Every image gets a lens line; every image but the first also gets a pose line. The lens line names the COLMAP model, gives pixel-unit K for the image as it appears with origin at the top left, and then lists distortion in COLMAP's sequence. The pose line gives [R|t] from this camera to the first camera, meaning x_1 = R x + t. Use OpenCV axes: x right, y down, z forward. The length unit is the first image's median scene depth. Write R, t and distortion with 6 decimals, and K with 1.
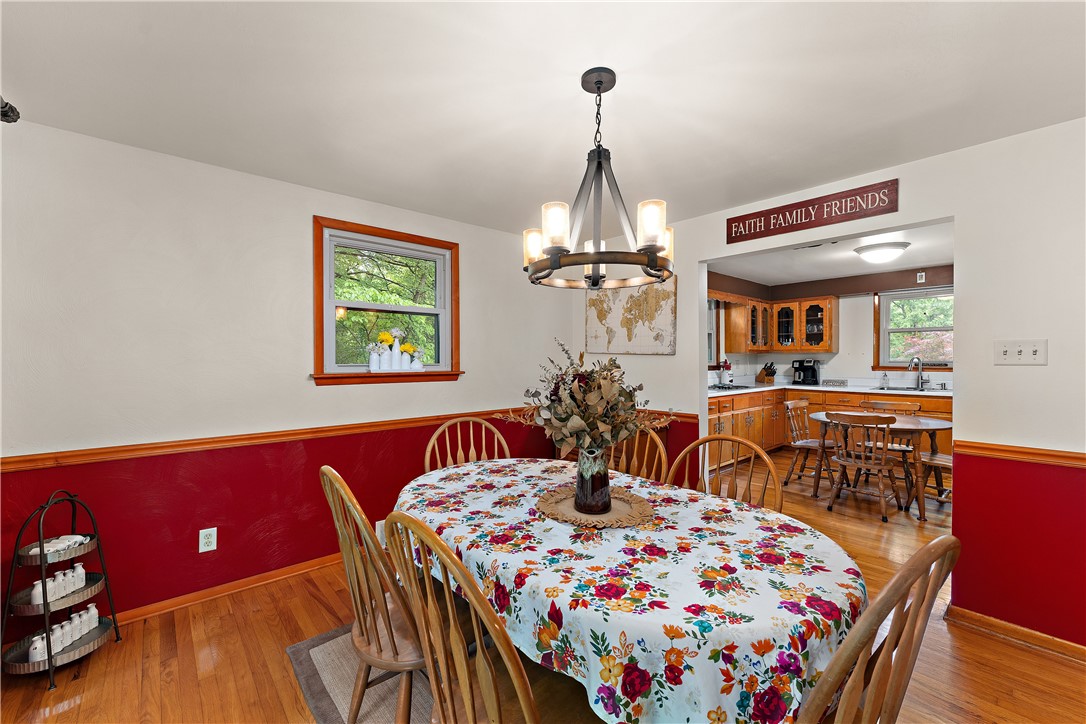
lens RADIAL K [[439.2, 0, 541.4], [0, 439.2, 364.0], [0, 0, 1]] dist [-0.000491, -0.000013]
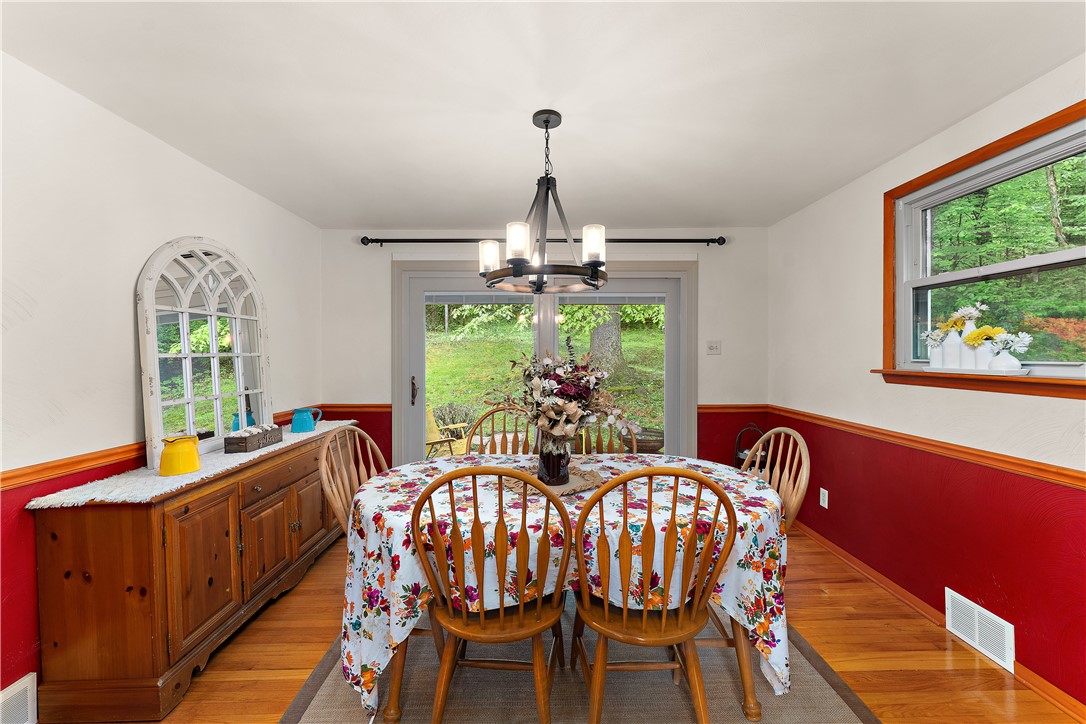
lens RADIAL K [[441.7, 0, 541.9], [0, 441.7, 356.1], [0, 0, 1]] dist [0.001072, 0.000249]
pose [[-0.651722, 0.004098, -0.758446, 0.628619], [-0.007276, 0.999906, 0.011654, -0.010320], [0.758423, 0.013114, -0.651631, 1.064154]]
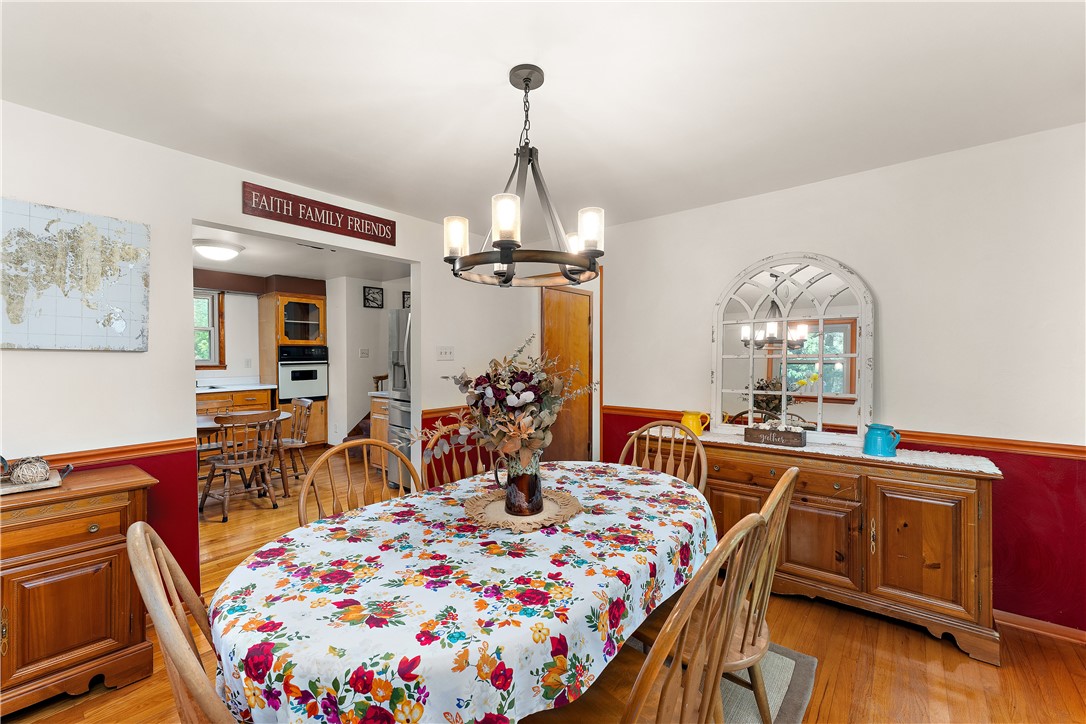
lens RADIAL K [[447.3, 0, 543.0], [0, 447.3, 362.0], [0, 0, 1]] dist [0.014604, 0.000225]
pose [[-0.161244, -0.013115, 0.986827, -0.532986], [0.016621, 0.999734, 0.016002, -0.009122], [-0.986775, 0.018982, -0.160984, 0.681682]]
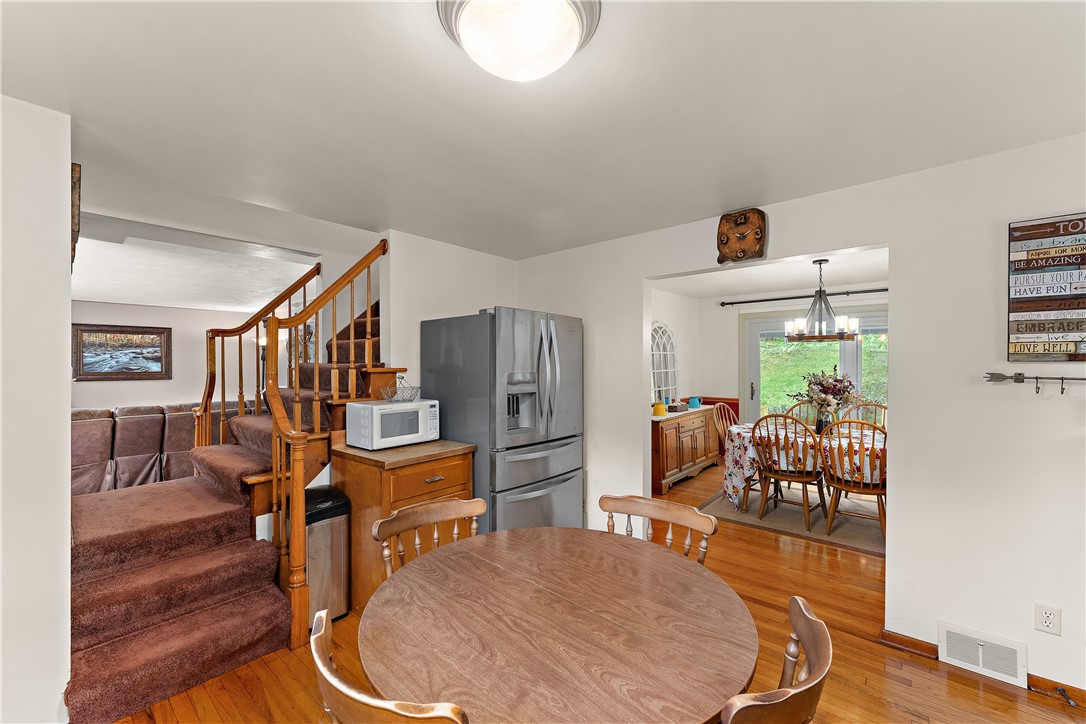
lens RADIAL K [[442.2, 0, 541.3], [0, 442.2, 363.7], [0, 0, 1]] dist [-0.000230, -0.000037]
pose [[-0.990937, 0.005637, -0.134208, 1.226668], [0.003175, 0.999823, 0.018554, -0.070799], [0.134289, 0.017960, -0.990779, 1.971436]]
